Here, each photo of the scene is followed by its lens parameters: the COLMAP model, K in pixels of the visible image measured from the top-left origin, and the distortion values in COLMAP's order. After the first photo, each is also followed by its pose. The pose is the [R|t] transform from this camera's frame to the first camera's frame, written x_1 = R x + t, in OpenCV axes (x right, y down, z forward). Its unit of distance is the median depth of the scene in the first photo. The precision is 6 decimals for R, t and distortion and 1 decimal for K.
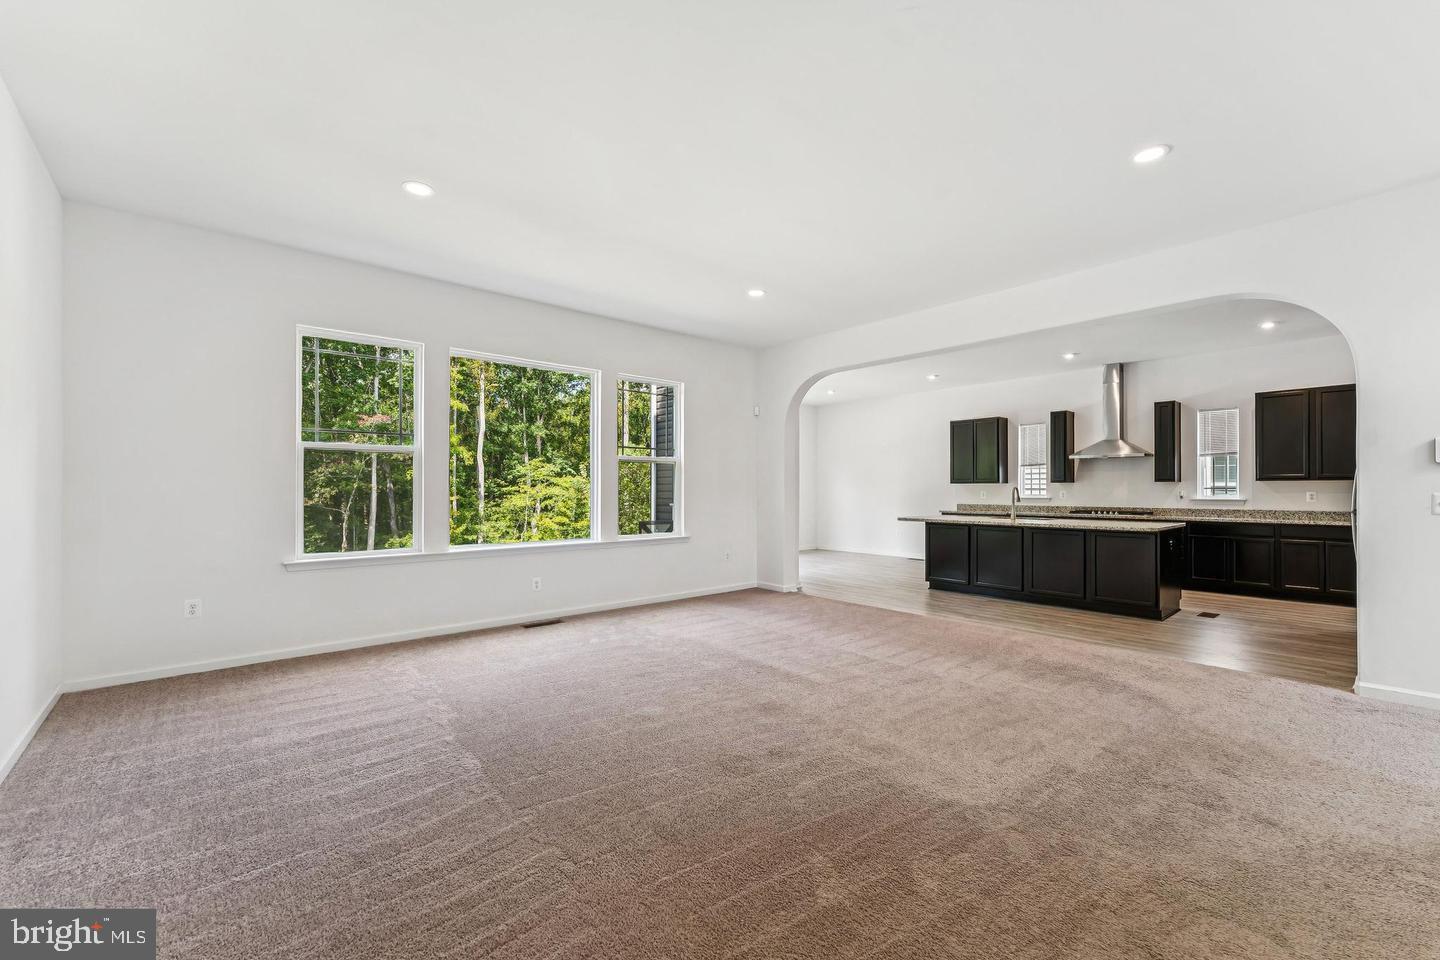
lens RADIAL K [[588.4, 0, 736.0], [0, 588.4, 485.9], [0, 0, 1]] dist [-0.001660, -0.000374]
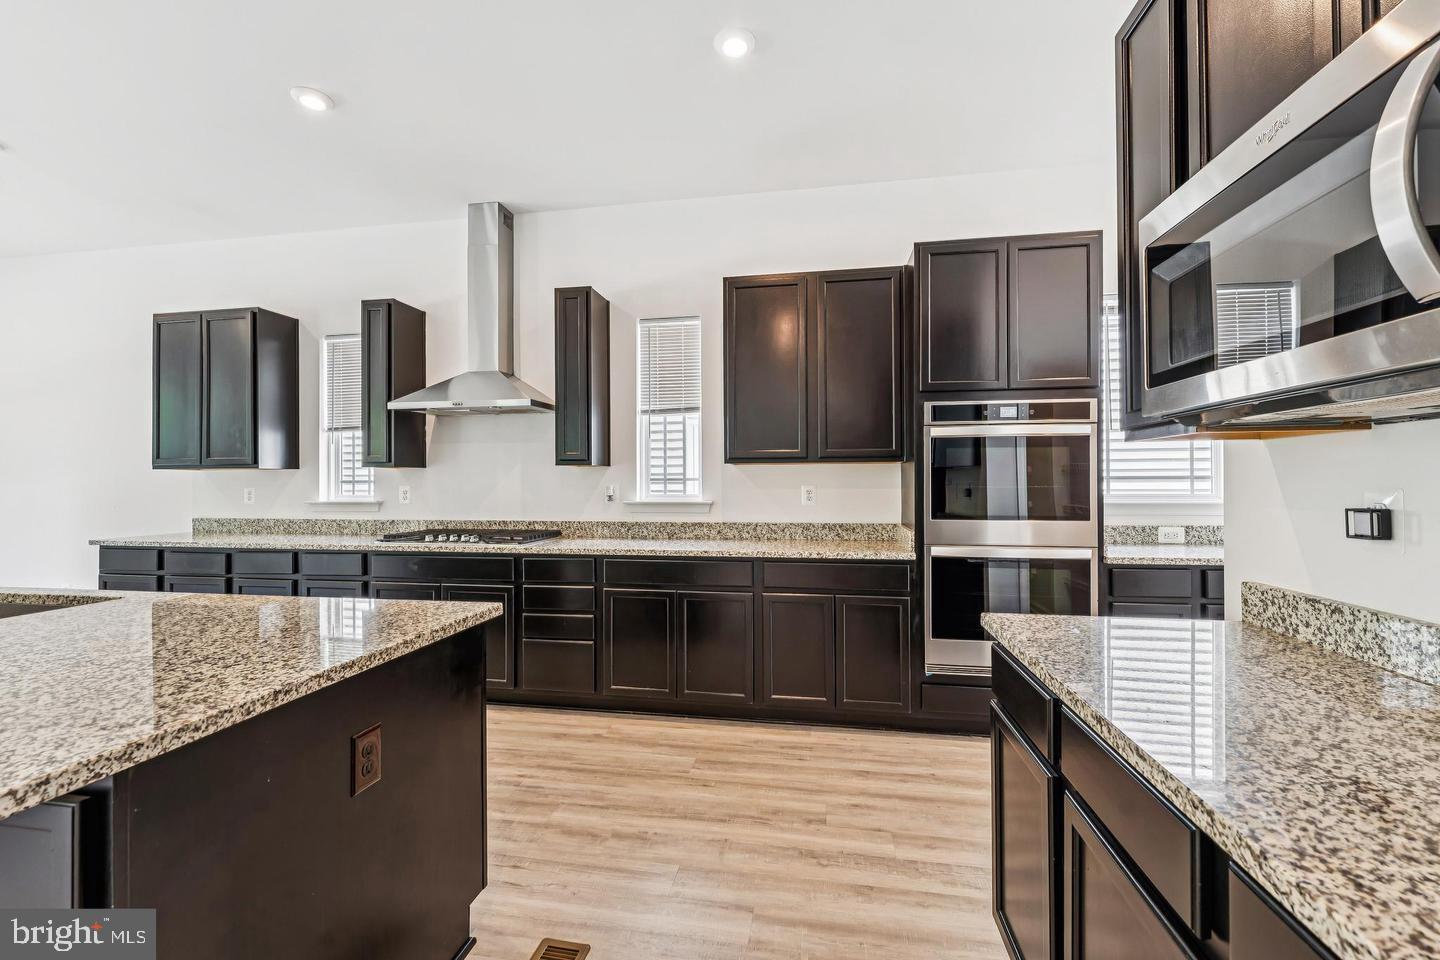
lens RADIAL K [[588.4, 0, 719.9], [0, 588.4, 474.7], [0, 0, 1]] dist [-0.001660, -0.000374]
pose [[0.788733, 0.000632, 0.614736, 0.536037], [0.001760, 0.999993, -0.003287, 0.001832], [-0.614734, 0.003675, 0.788726, 0.571098]]
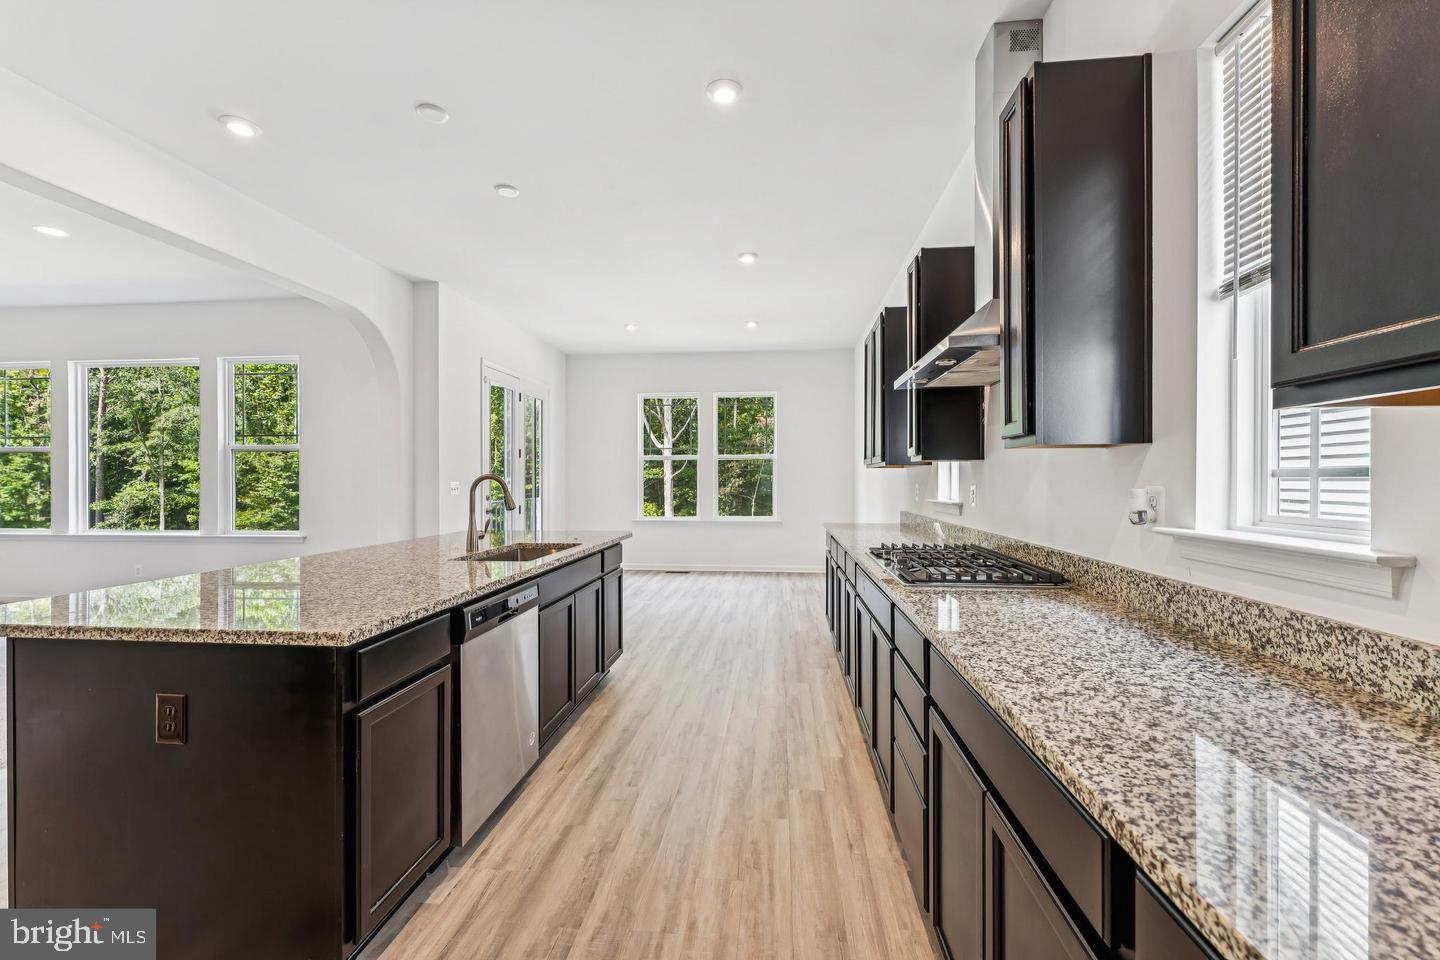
lens RADIAL K [[588.4, 0, 728.1], [0, 588.4, 482.9], [0, 0, 1]] dist [-0.001660, -0.000374]
pose [[0.677110, 0.000200, -0.735881, 0.812860], [0.010073, 0.999904, 0.009540, 0.003918], [0.735813, -0.013872, 0.677043, 0.761141]]
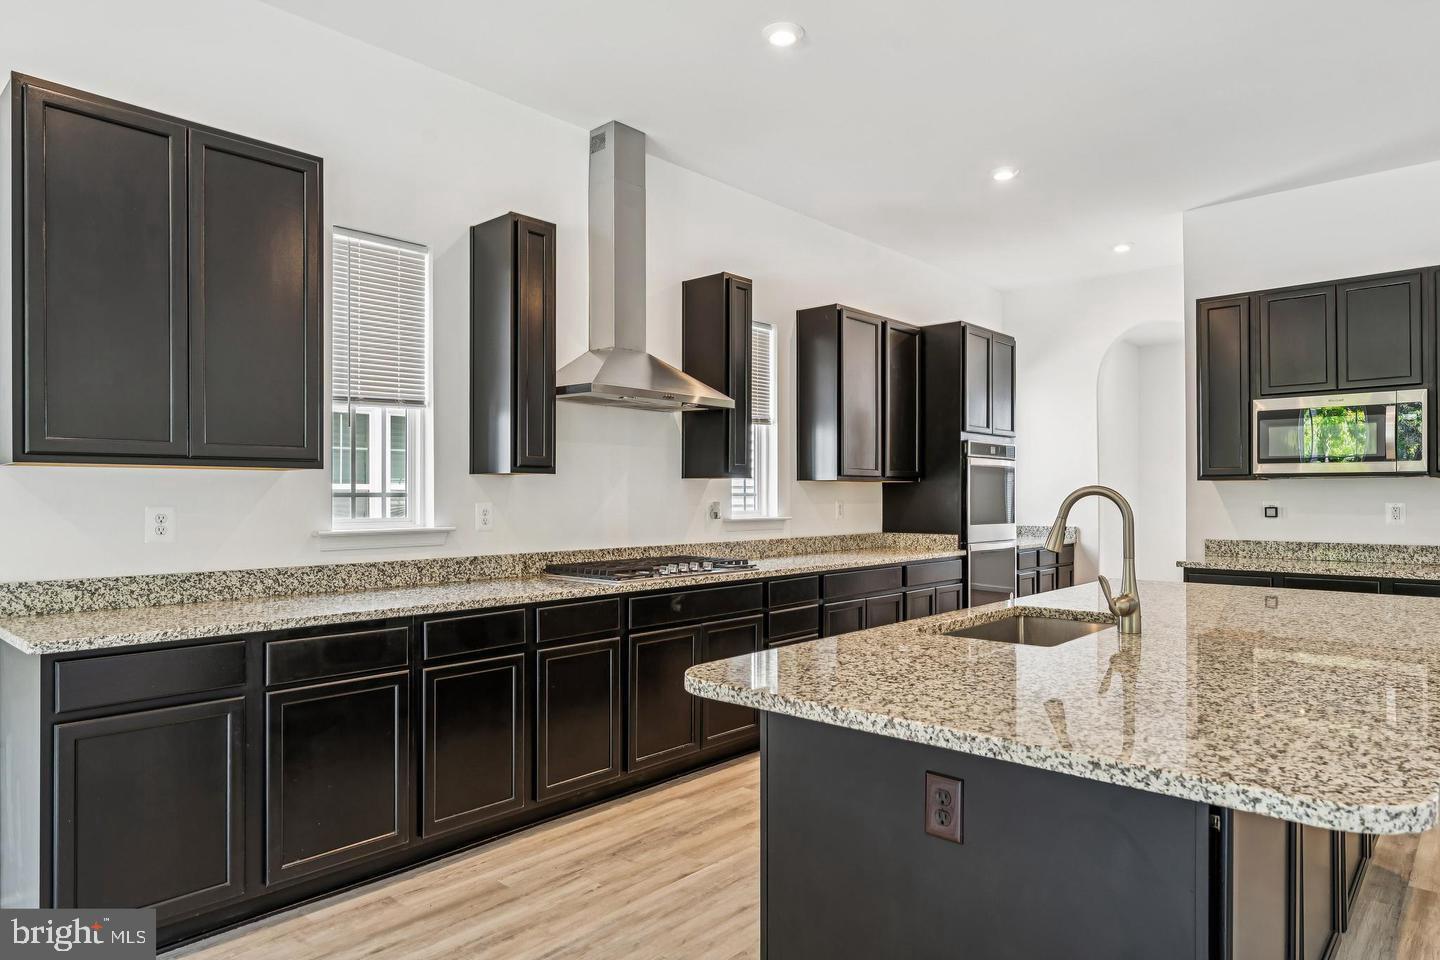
lens RADIAL K [[876.1, 0, 733.1], [0, 876.1, 491.4], [0, 0, 1]] dist [0.018713, -0.001254]
pose [[-0.105599, 0.005244, 0.994395, 0.138461], [-0.007477, 0.999954, -0.006067, 0.005371], [-0.994381, -0.008076, -0.105555, 1.057414]]
